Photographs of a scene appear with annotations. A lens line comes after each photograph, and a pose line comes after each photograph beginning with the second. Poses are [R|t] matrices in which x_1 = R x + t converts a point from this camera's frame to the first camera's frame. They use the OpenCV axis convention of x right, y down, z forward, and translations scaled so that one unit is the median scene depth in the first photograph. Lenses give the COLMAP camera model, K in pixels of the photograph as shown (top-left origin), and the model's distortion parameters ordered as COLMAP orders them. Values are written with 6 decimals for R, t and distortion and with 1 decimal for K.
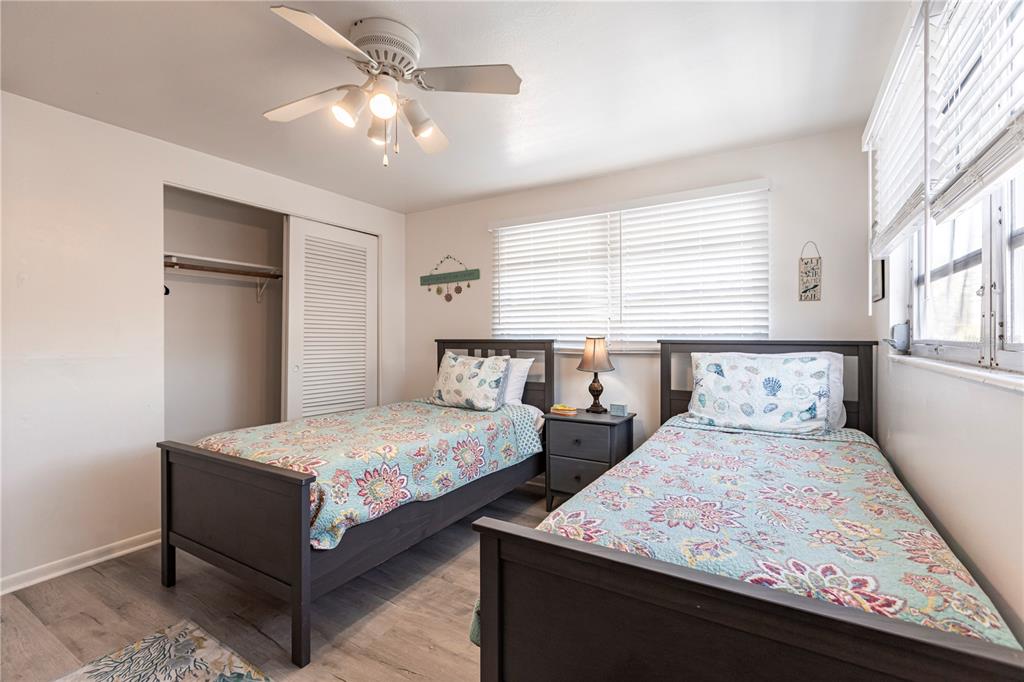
lens RADIAL K [[458.8, 0, 510.4], [0, 458.8, 333.0], [0, 0, 1]] dist [-0.000119, -0.000373]
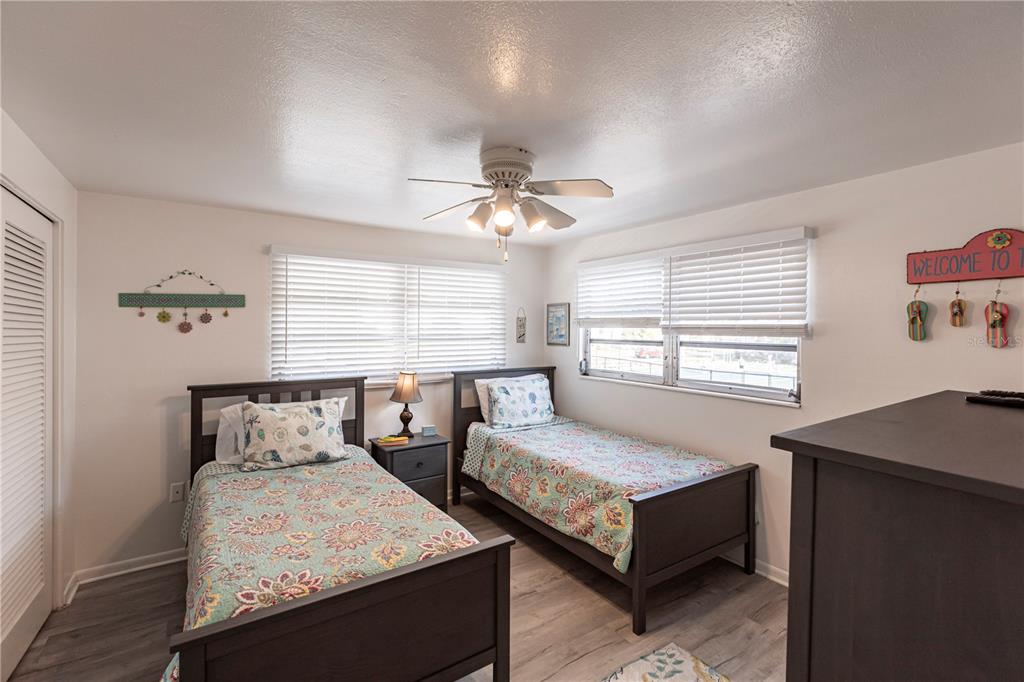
lens RADIAL K [[458.8, 0, 510.4], [0, 458.8, 333.0], [0, 0, 1]] dist [-0.000119, -0.000373]
pose [[0.419174, -0.003165, 0.907900, -0.747424], [-0.008843, 0.999932, 0.007569, -0.100142], [-0.907863, -0.011202, 0.419118, 0.275654]]
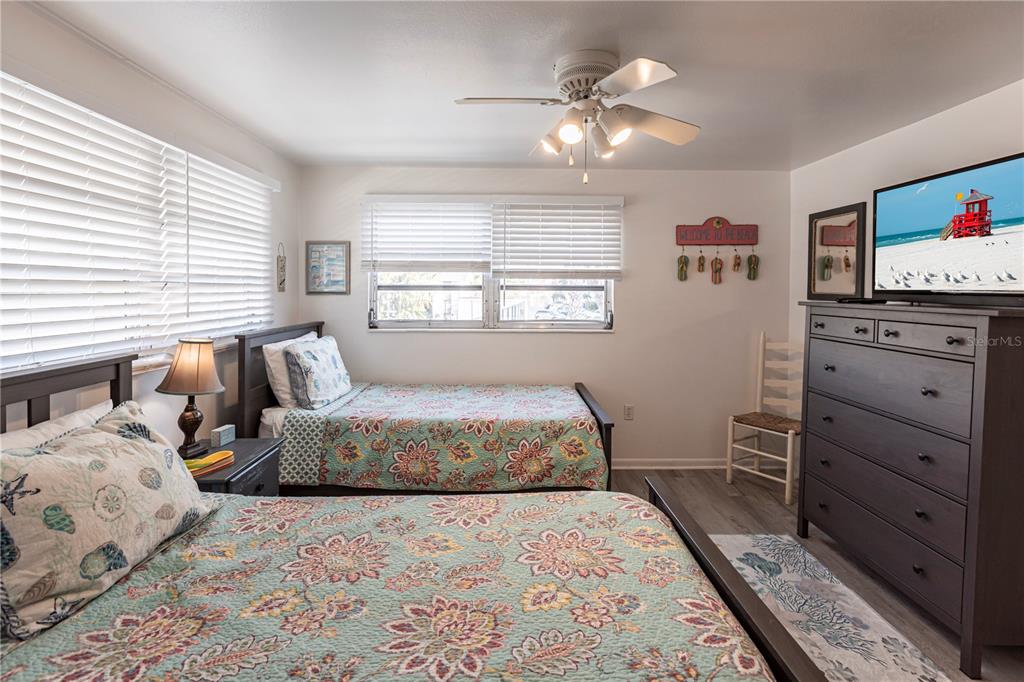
lens RADIAL K [[473.9, 0, 510.3], [0, 473.9, 300.0], [0, 0, 1]] dist [-0.000422, -0.000069]
pose [[-0.528597, -0.017638, 0.848689, -0.613087], [-0.004027, 0.999825, 0.018271, -0.061571], [-0.848863, 0.006241, -0.528576, 0.960595]]
